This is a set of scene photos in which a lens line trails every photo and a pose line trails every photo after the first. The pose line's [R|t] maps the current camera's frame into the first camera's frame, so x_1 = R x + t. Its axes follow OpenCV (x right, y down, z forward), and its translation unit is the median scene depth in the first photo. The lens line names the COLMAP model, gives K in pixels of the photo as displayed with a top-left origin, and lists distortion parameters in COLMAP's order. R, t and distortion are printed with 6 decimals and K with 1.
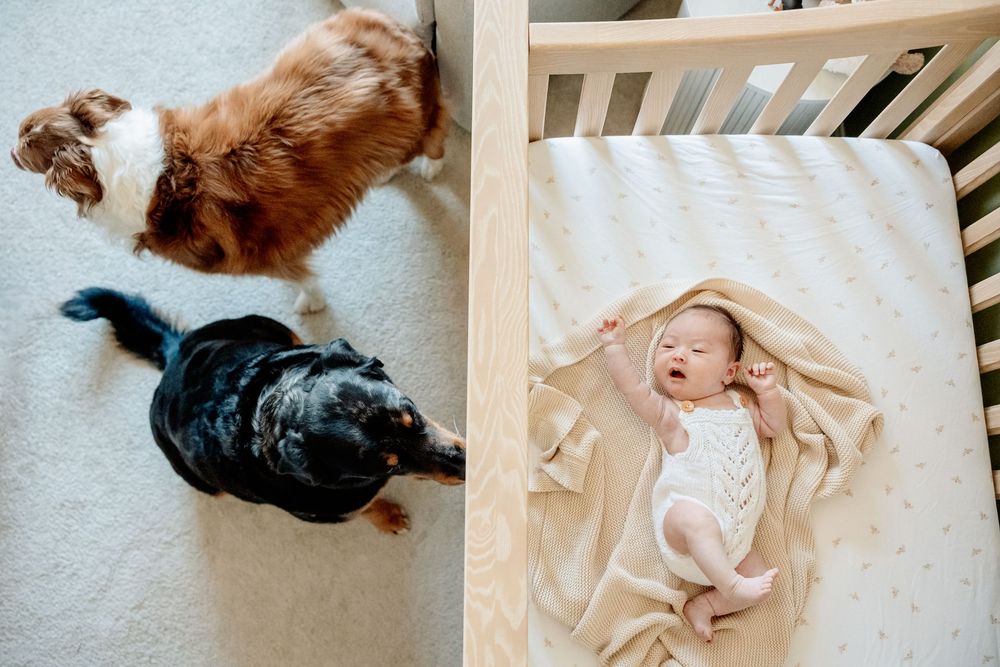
lens RADIAL K [[806.4, 0, 501.5], [0, 806.4, 333.5], [0, 0, 1]] dist [-0.055131, 0.027717]
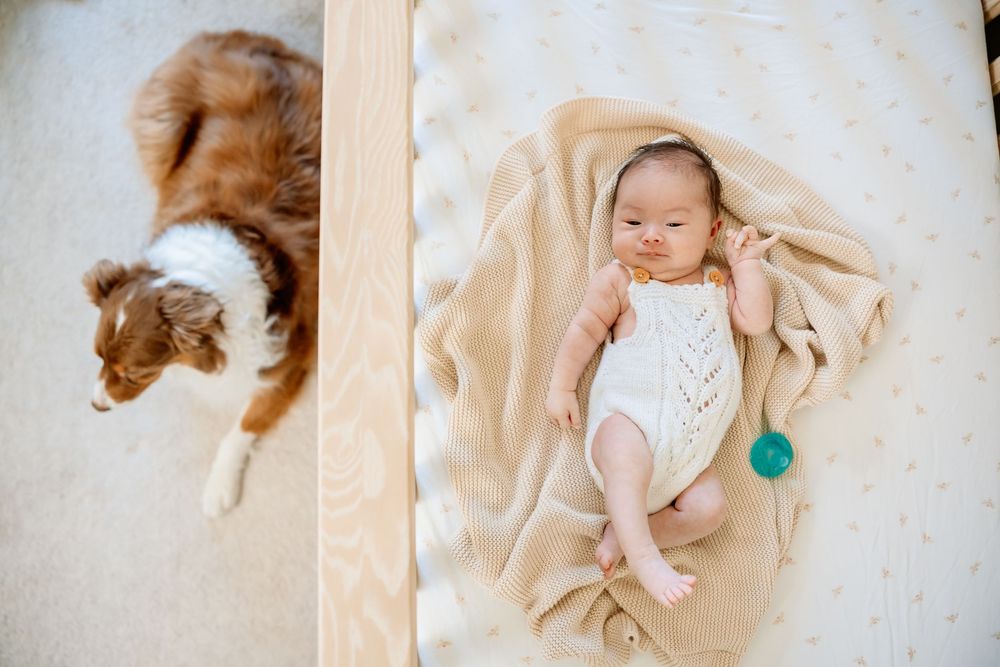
lens RADIAL K [[806.4, 0, 498.1], [0, 806.4, 333.5], [0, 0, 1]] dist [-0.055131, 0.027717]
pose [[0.998593, -0.020568, 0.048882, 0.061741], [0.016153, 0.995894, 0.089074, 0.067889], [-0.050513, -0.088159, 0.994825, 0.261489]]
